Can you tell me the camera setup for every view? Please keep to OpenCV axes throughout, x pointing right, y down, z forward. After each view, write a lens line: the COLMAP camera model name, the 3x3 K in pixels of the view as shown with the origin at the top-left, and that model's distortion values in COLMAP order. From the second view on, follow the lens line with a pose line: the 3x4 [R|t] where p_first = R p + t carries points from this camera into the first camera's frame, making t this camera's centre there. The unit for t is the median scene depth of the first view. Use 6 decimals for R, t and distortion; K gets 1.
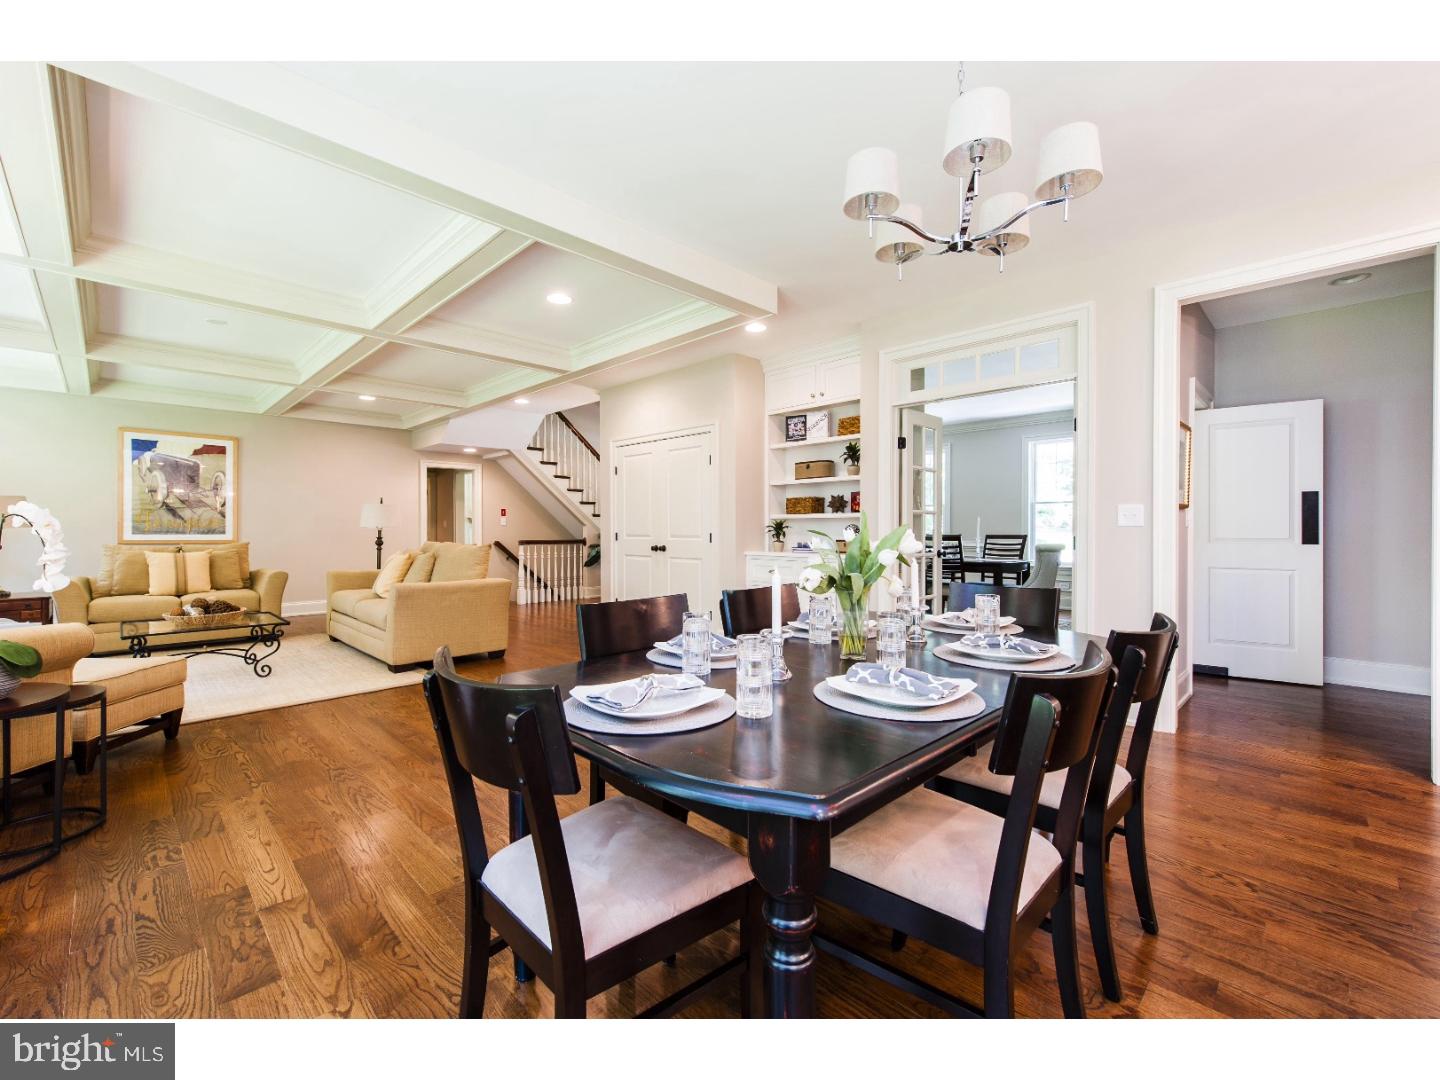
lens RADIAL K [[601.0, 0, 700.9], [0, 601.0, 532.1], [0, 0, 1]] dist [-0.000811, -0.000318]
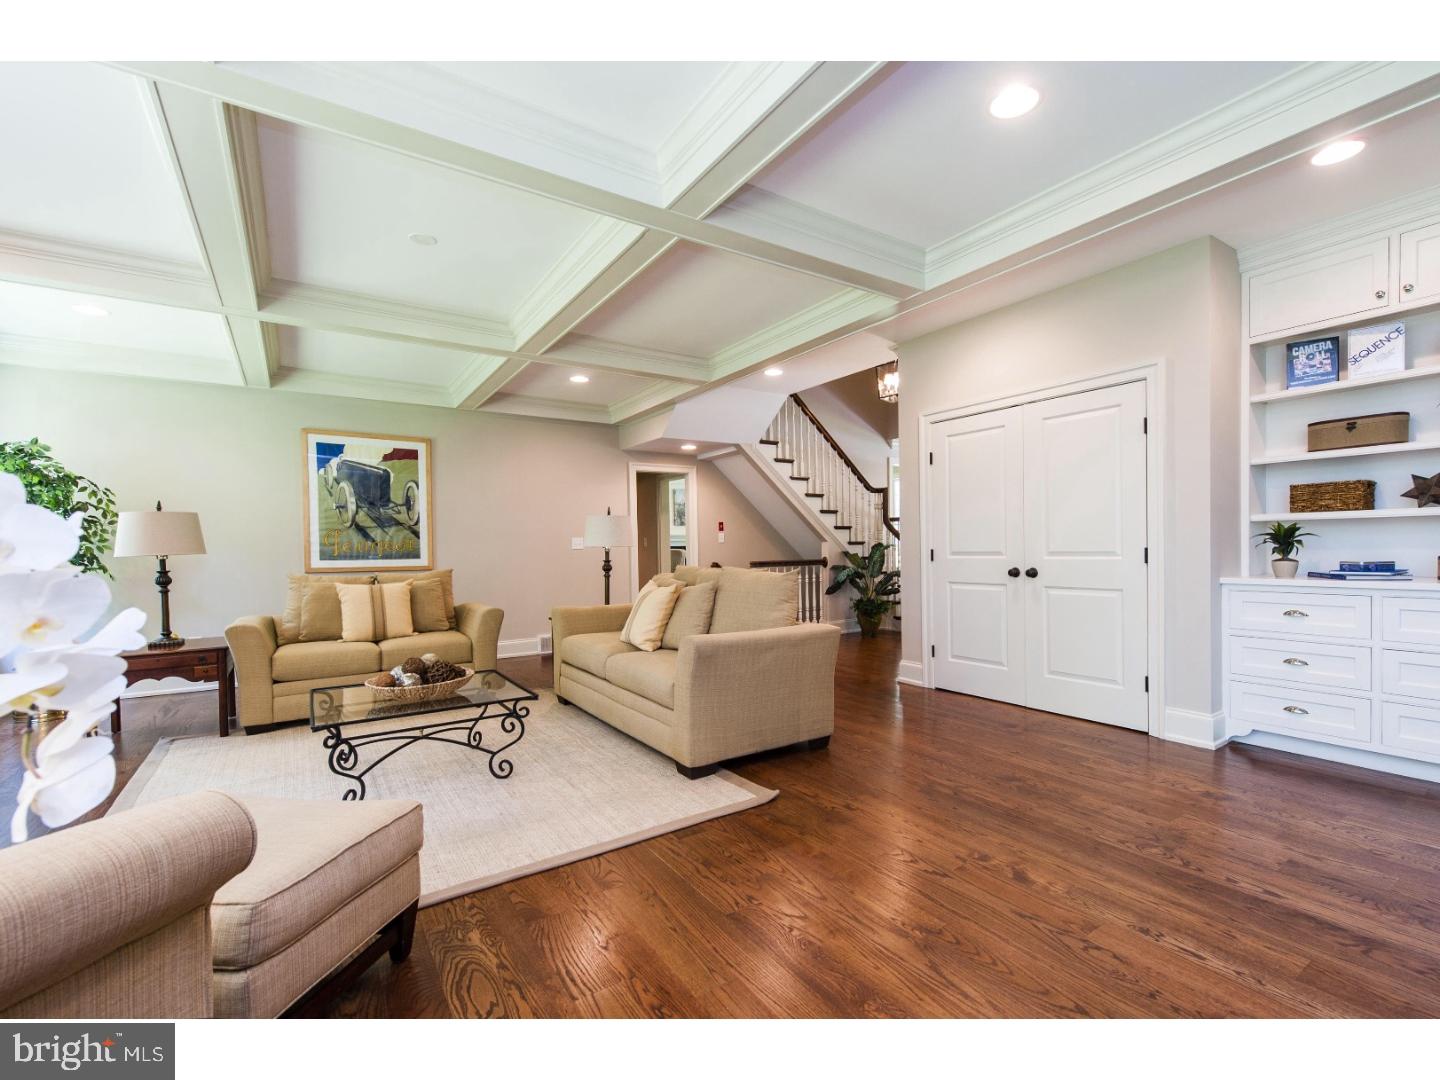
lens RADIAL K [[638.4, 0, 723.7], [0, 638.4, 561.8], [0, 0, 1]] dist [0.011162, -0.000364]
pose [[0.981257, -0.010979, -0.192389, -0.258747], [0.014807, 0.999720, 0.018471, -0.002262], [0.192132, -0.020973, 0.981145, 0.268468]]
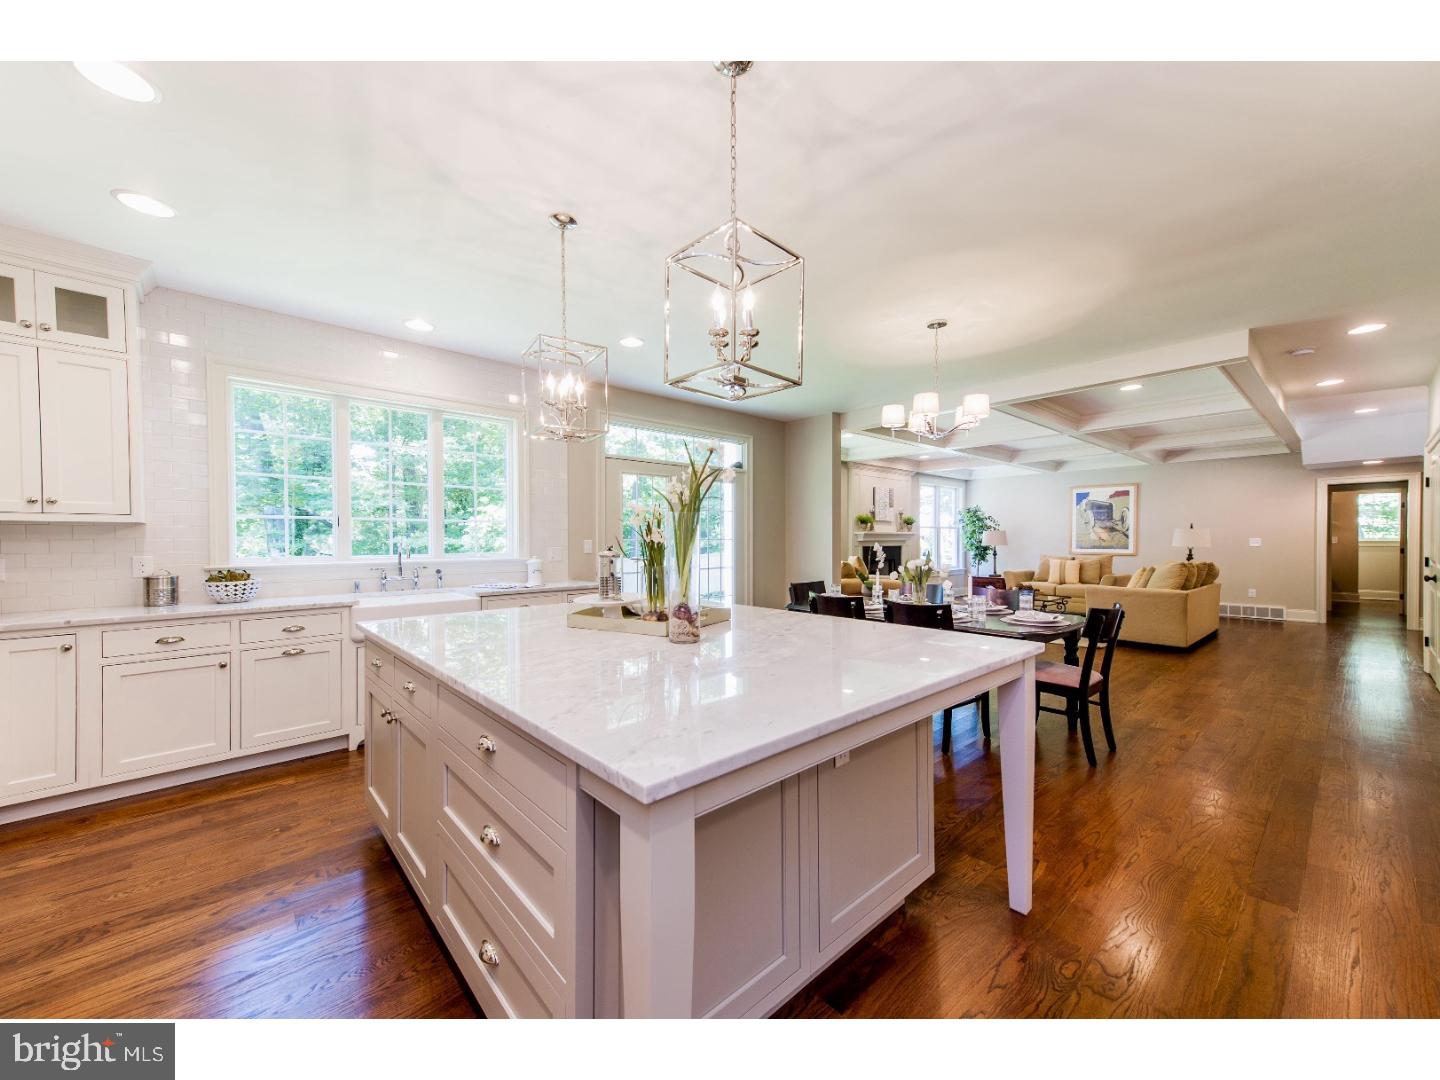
lens RADIAL K [[565.9, 0, 720.0], [0, 565.9, 540.0], [0, 0, 1]] dist [0.008420, -0.000465]
pose [[-0.055363, 0.006234, -0.998447, 0.781907], [-0.002448, 0.999977, 0.006379, -0.030492], [0.998463, 0.002797, -0.055346, 0.076116]]
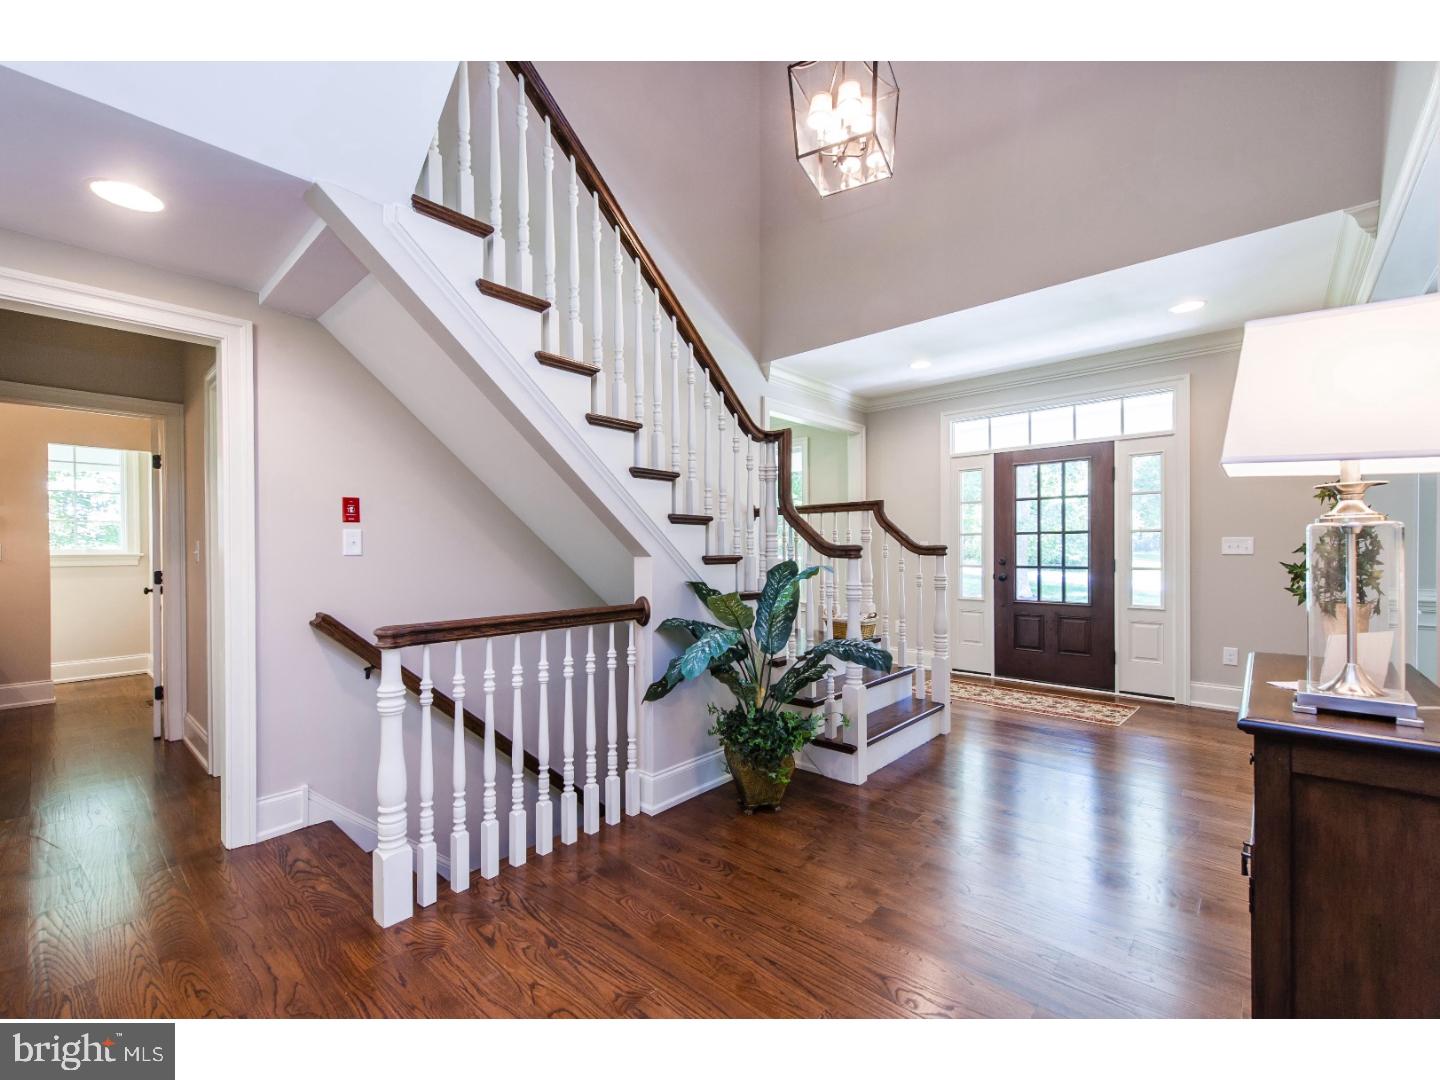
lens RADIAL K [[638.4, 0, 723.7], [0, 638.4, 561.8], [0, 0, 1]] dist [0.011162, -0.000364]
pose [[0.996233, -0.006436, 0.086478, -0.287502], [0.006271, 0.999978, 0.002174, -0.012612], [-0.086490, -0.001624, 0.996251, 1.103942]]
